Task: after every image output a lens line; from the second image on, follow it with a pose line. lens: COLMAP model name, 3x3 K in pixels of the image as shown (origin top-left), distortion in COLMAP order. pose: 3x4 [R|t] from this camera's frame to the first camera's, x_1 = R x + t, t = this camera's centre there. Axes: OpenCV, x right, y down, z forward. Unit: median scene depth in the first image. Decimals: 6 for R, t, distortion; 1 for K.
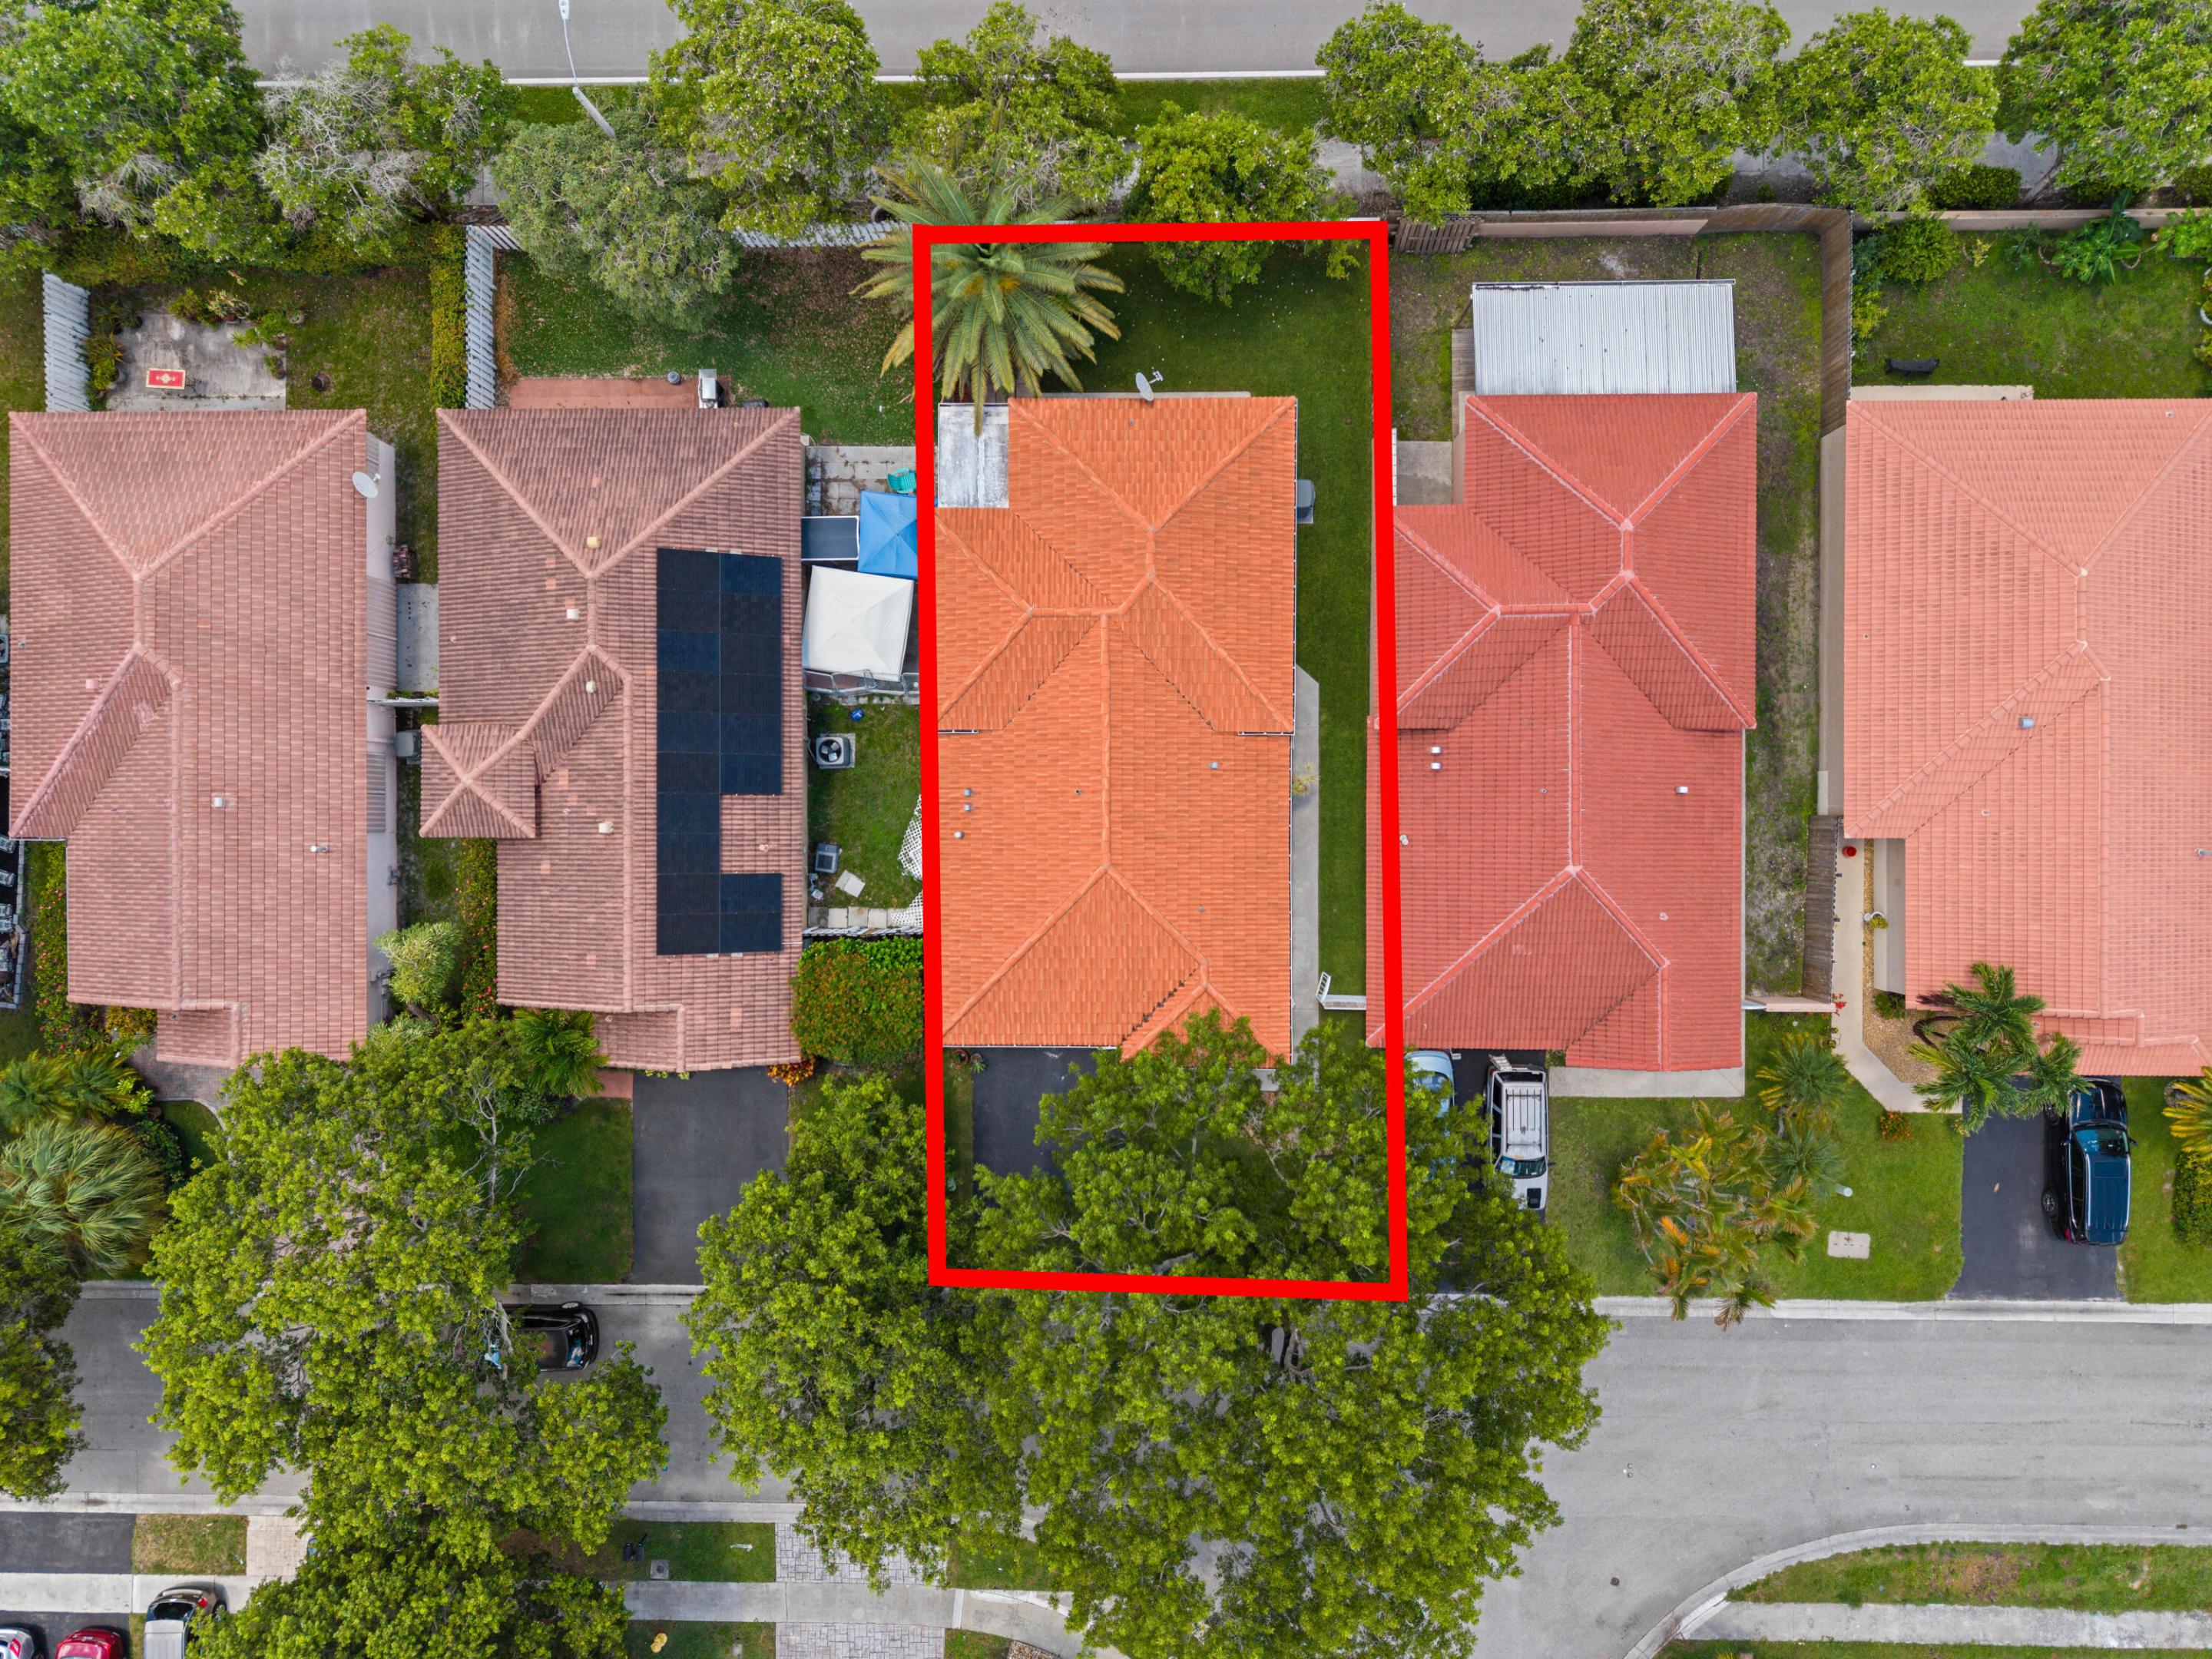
lens RADIAL K [[1487.6, 0, 1106.2], [0, 1487.6, 820.8], [0, 0, 1]] dist [0.034827, -0.045809]
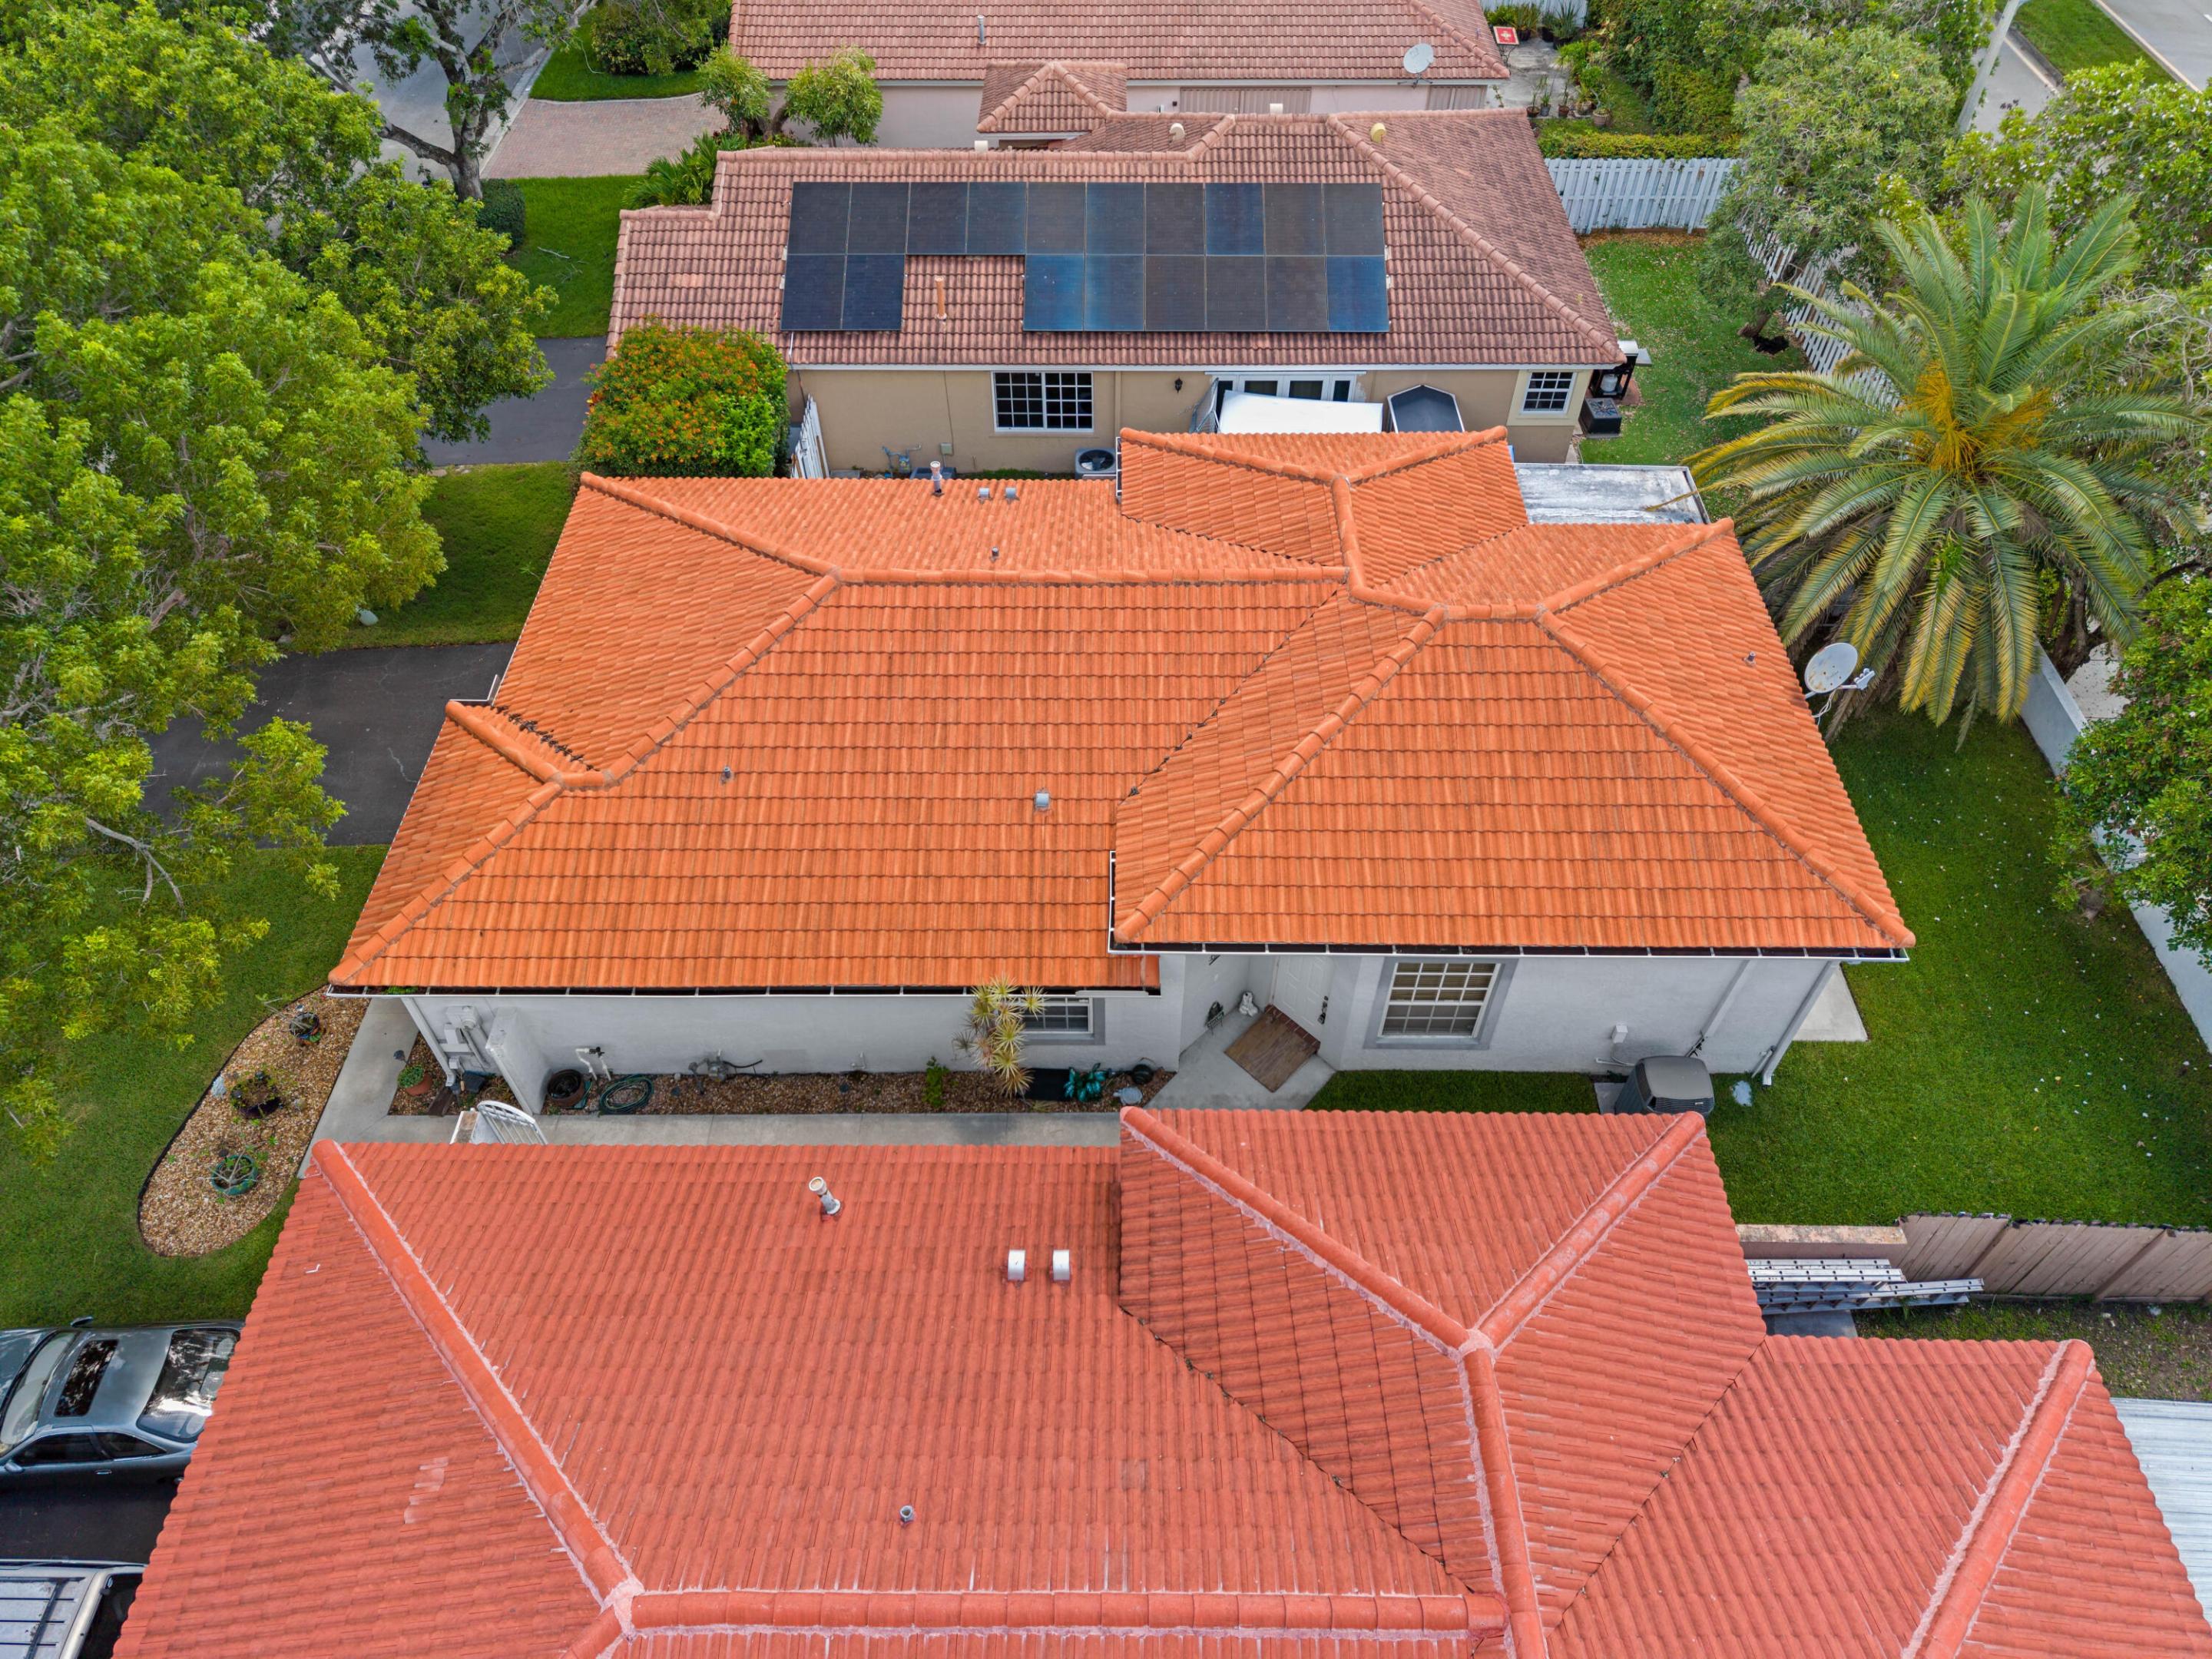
lens RADIAL K [[1487.6, 0, 1106.2], [0, 1487.6, 820.8], [0, 0, 1]] dist [0.034827, -0.045809]
pose [[-0.005782, 0.760961, -0.648772, 0.371241], [-0.999869, 0.005390, 0.015232, -0.064045], [0.015088, 0.648775, 0.760831, 0.653866]]
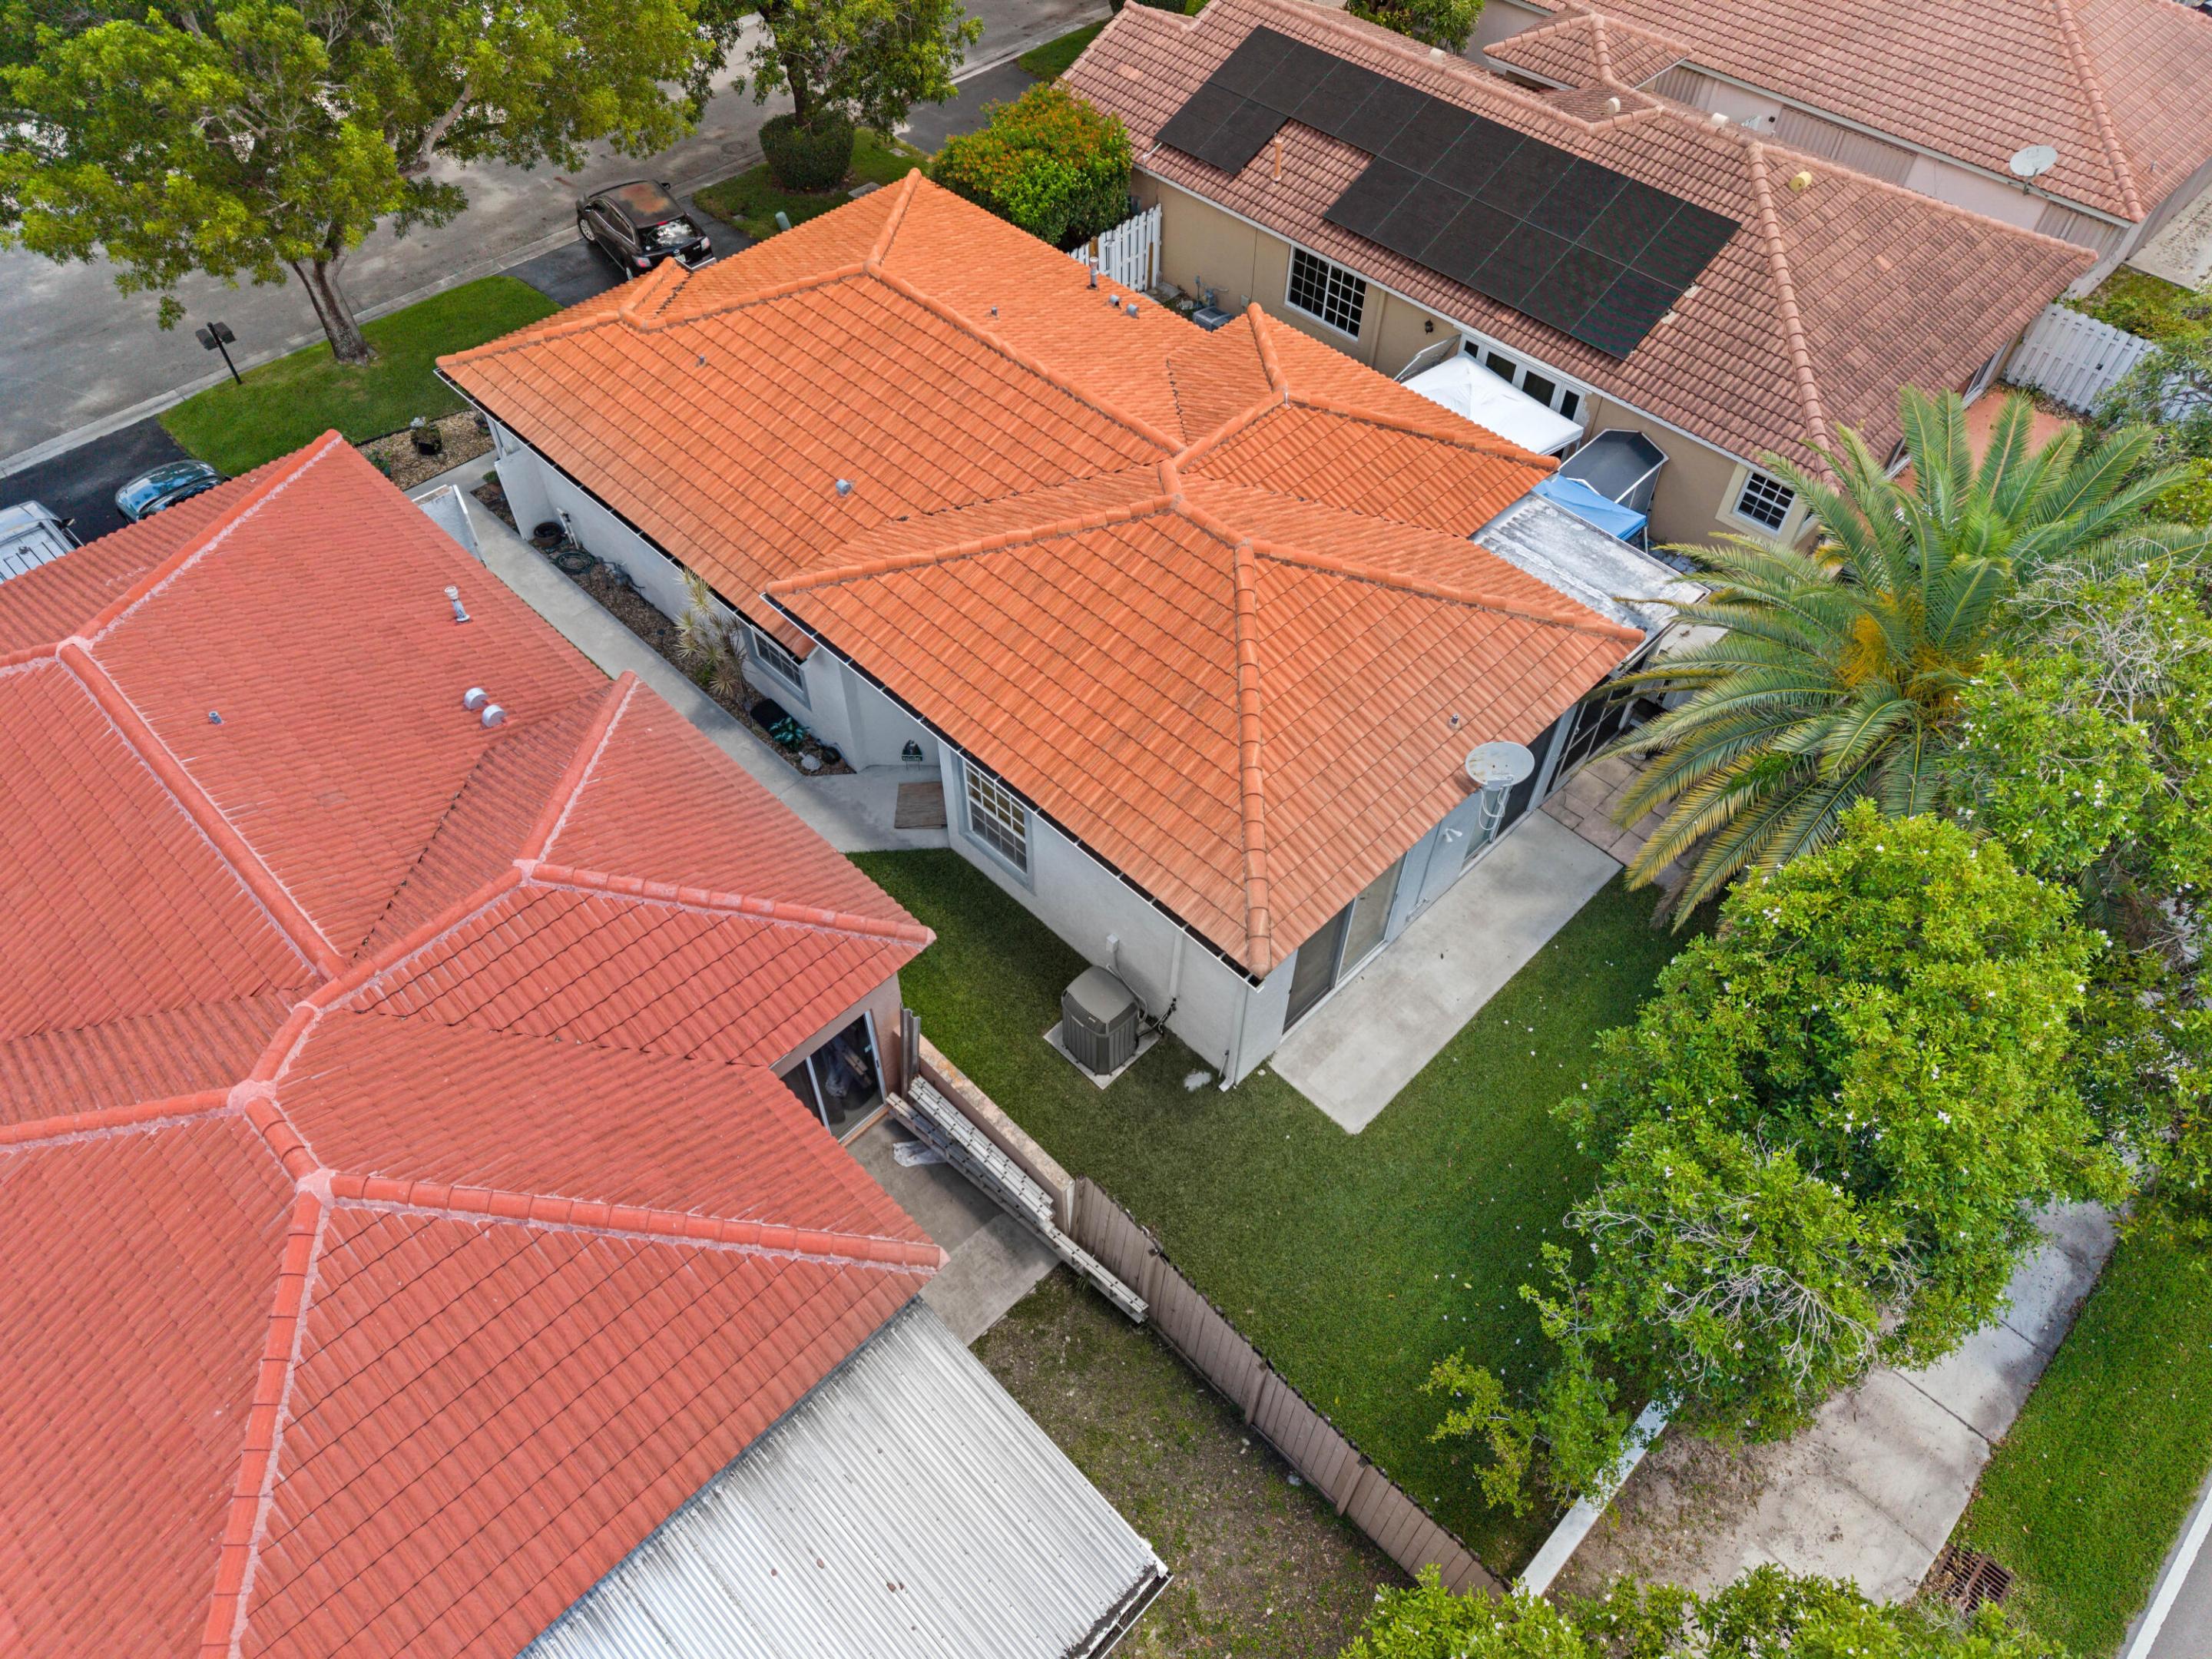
lens RADIAL K [[1497.3, 0, 1106.0], [0, 1497.3, 829.5], [0, 0, 1]] dist [0.006920, -0.002124]
pose [[-0.702407, 0.557249, -0.442830, 0.313563], [-0.711688, -0.540050, 0.449273, -0.413309], [0.011207, 0.630729, 0.775922, 0.654775]]
